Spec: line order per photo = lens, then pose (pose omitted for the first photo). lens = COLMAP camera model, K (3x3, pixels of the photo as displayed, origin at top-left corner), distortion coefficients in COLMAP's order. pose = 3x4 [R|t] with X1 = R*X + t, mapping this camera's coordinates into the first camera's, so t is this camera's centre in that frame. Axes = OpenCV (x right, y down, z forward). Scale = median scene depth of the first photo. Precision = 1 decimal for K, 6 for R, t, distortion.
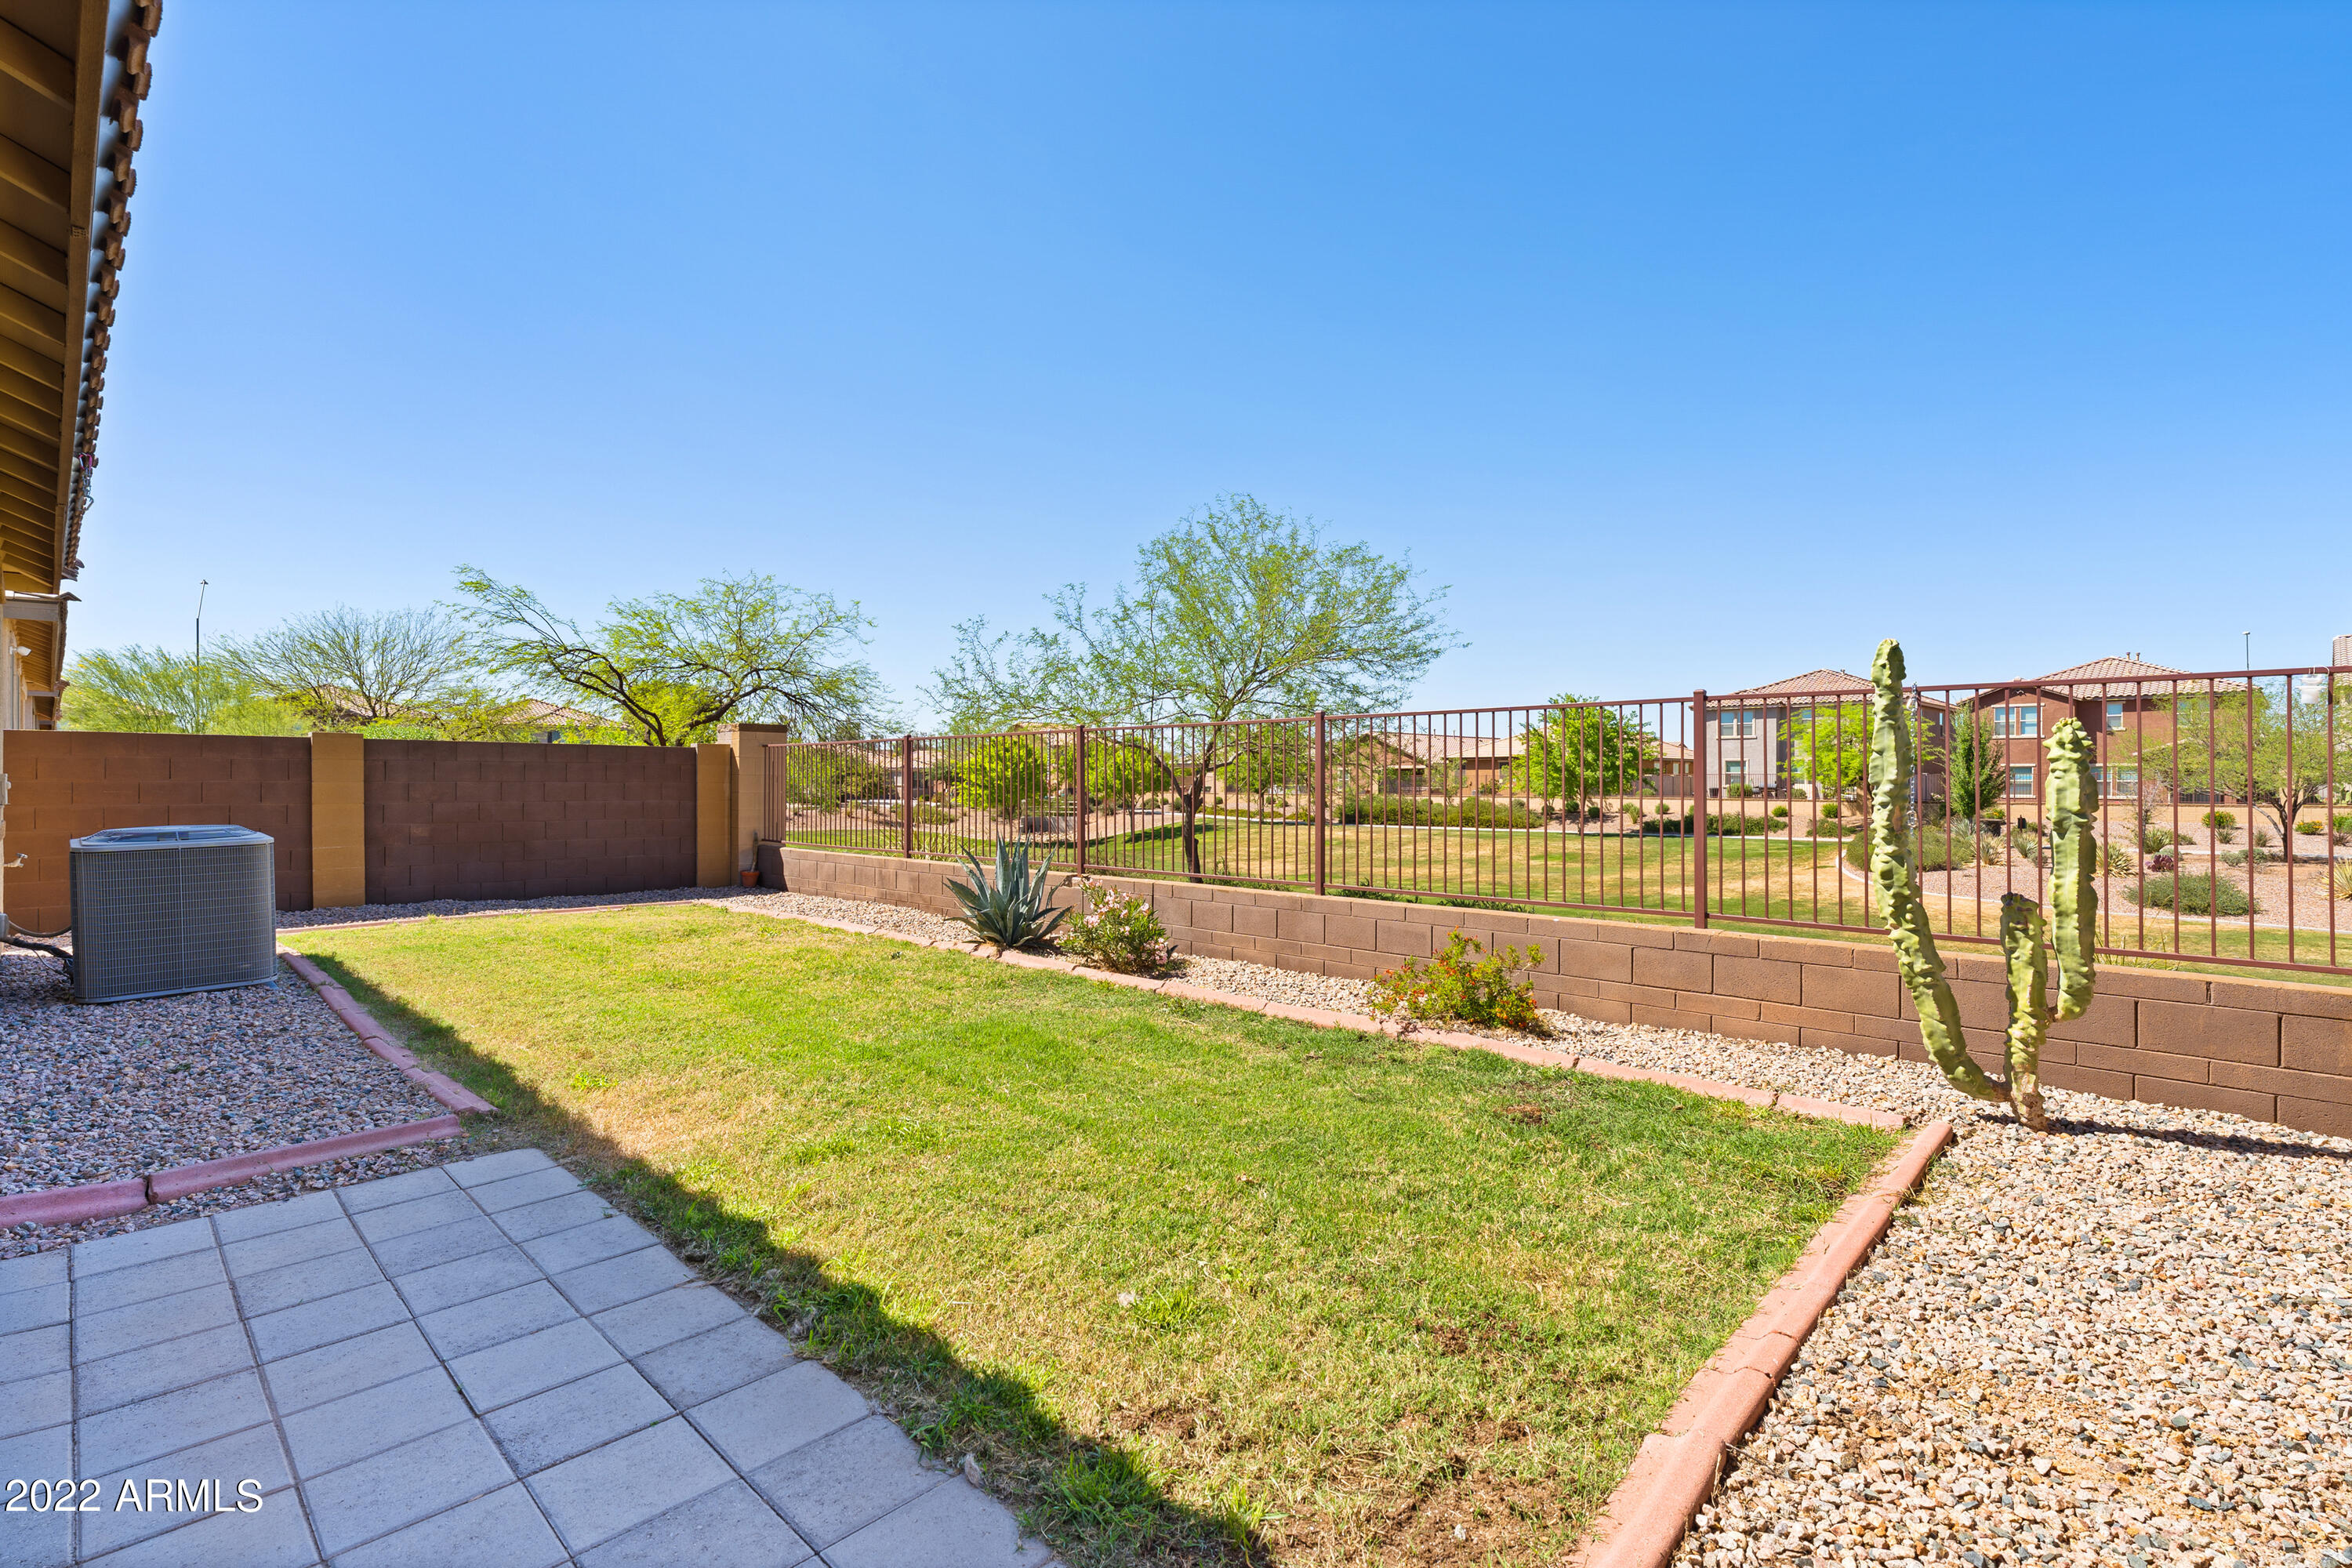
lens RADIAL K [[1089.3, 0, 1176.0], [0, 1089.3, 784.0], [0, 0, 1]] dist [-0.000171, -0.000025]
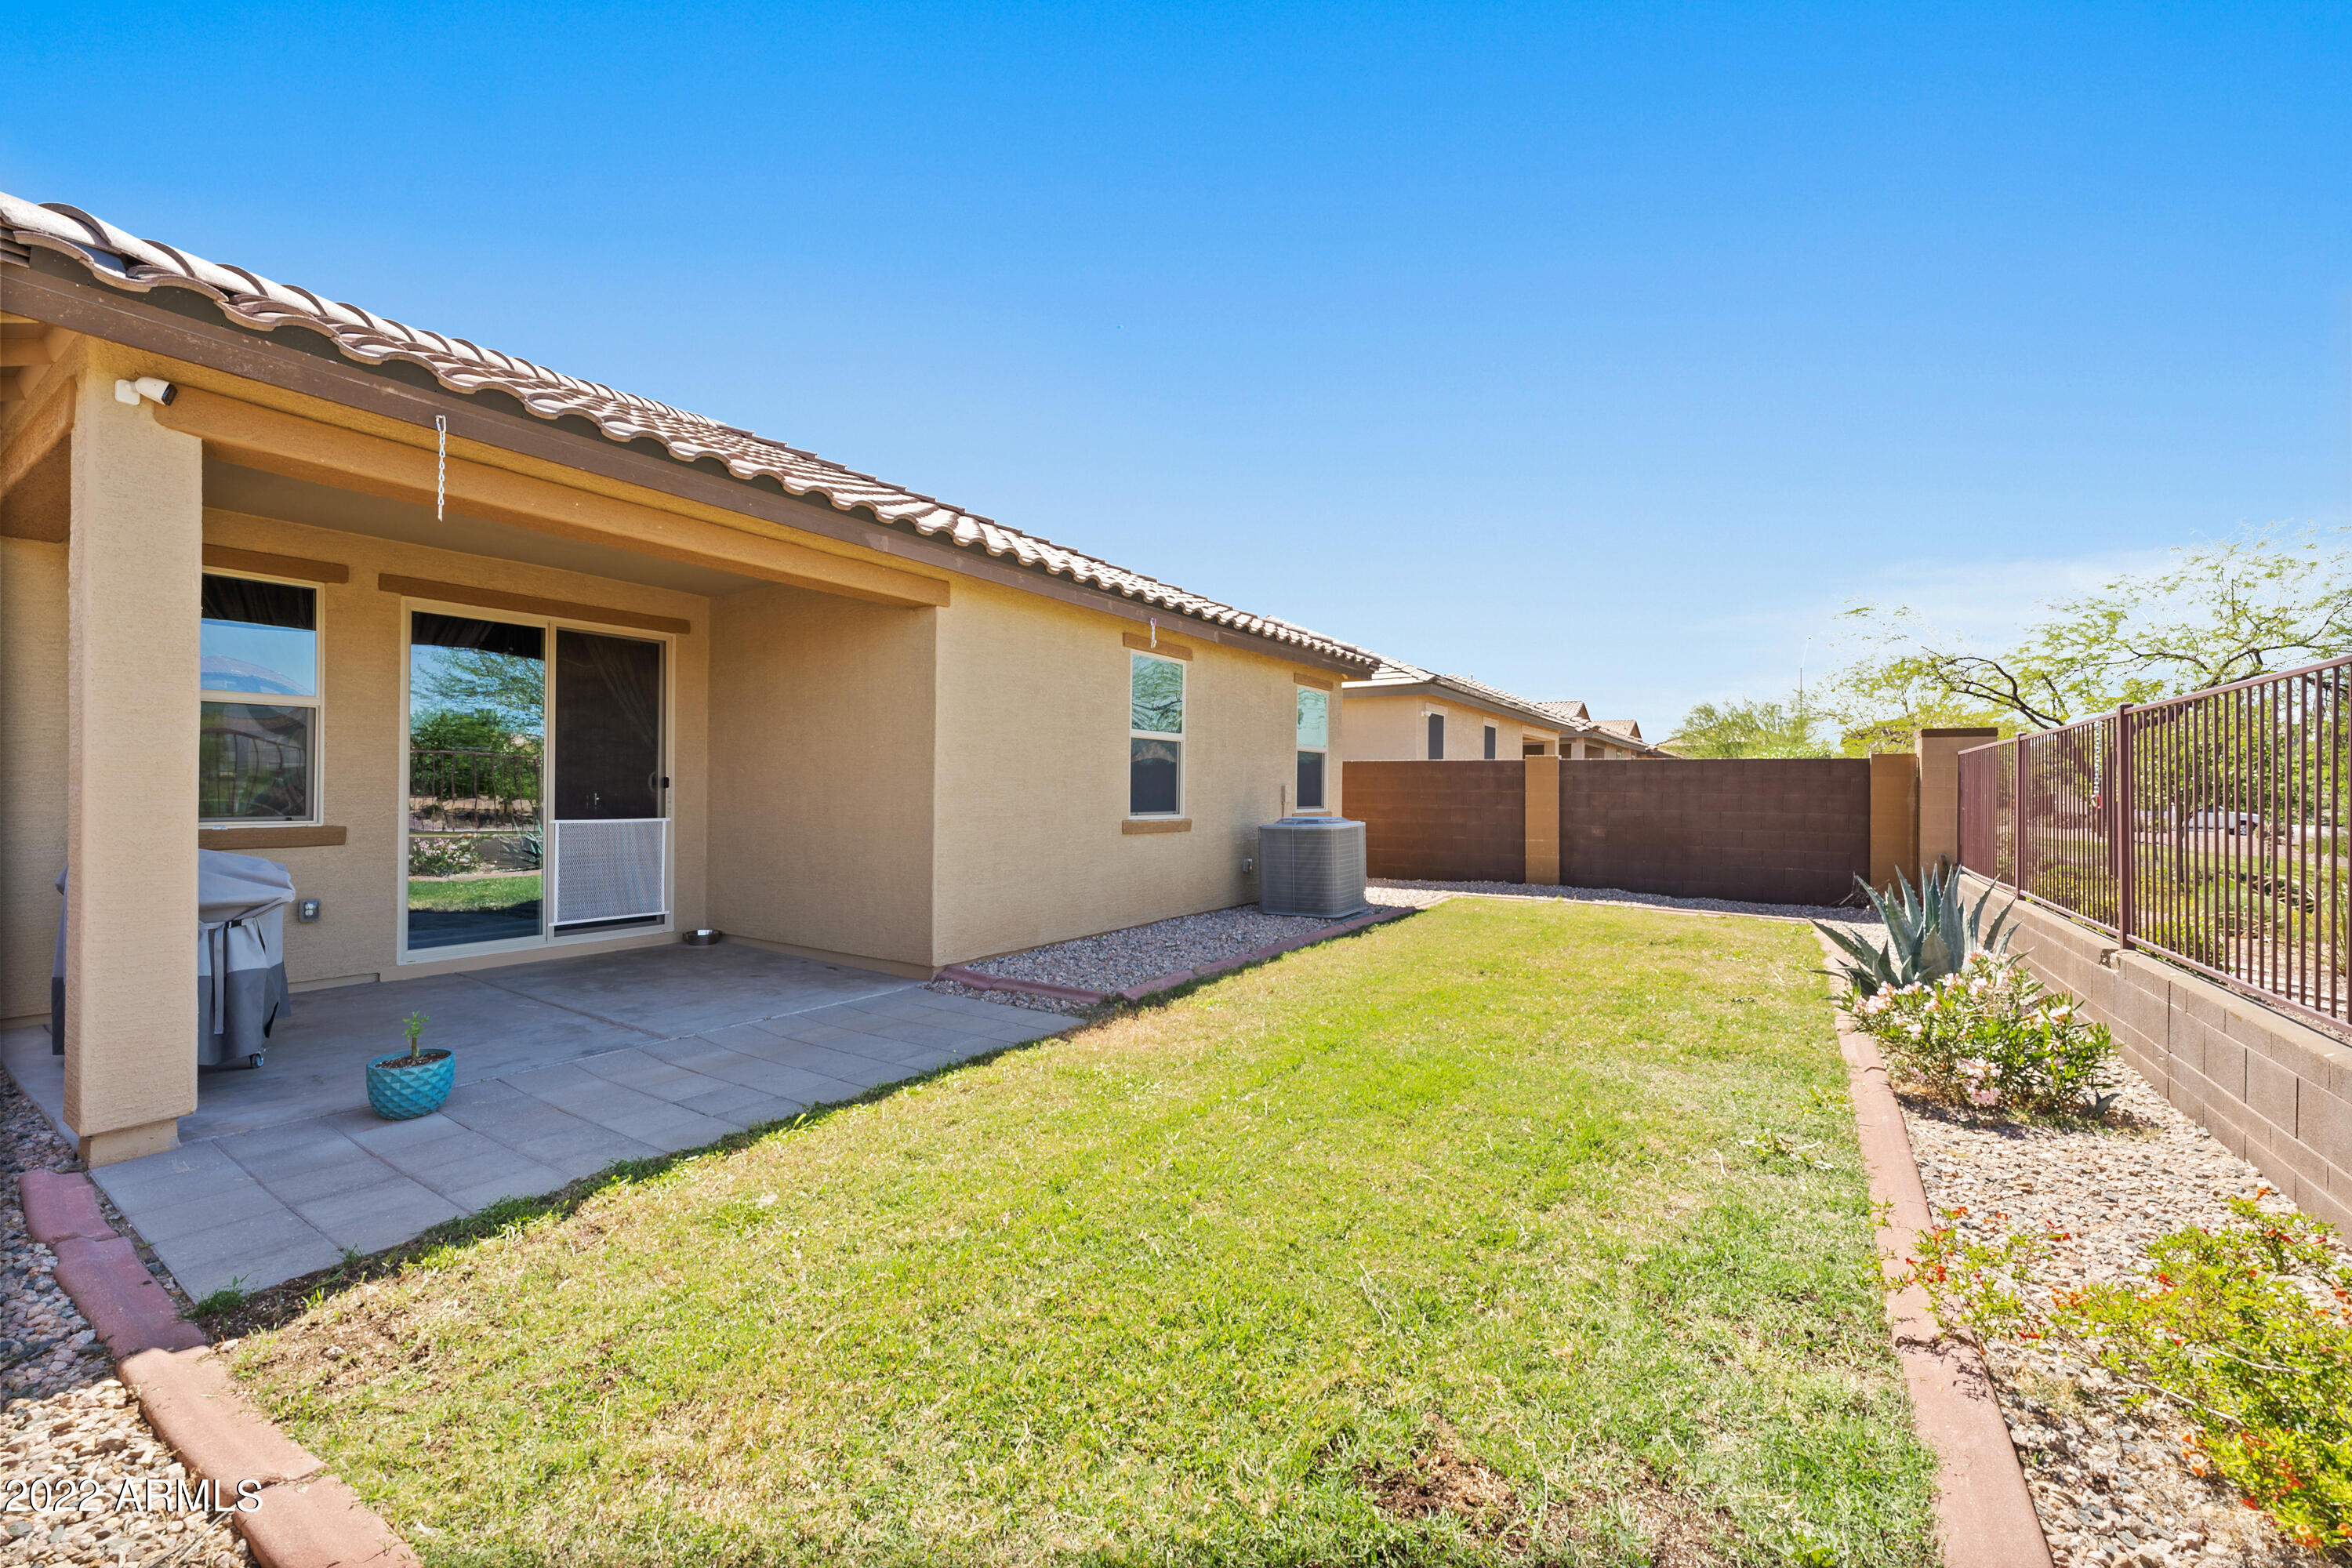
lens RADIAL K [[937.5, 0, 1167.3], [0, 937.5, 784.0], [0, 0, 1]] dist [0.000866, 0.000661]
pose [[0.185148, -0.004245, -0.982702, 0.264595], [-0.011008, 0.999919, -0.006393, 0.000665], [0.982649, 0.012001, 0.185086, 0.300197]]
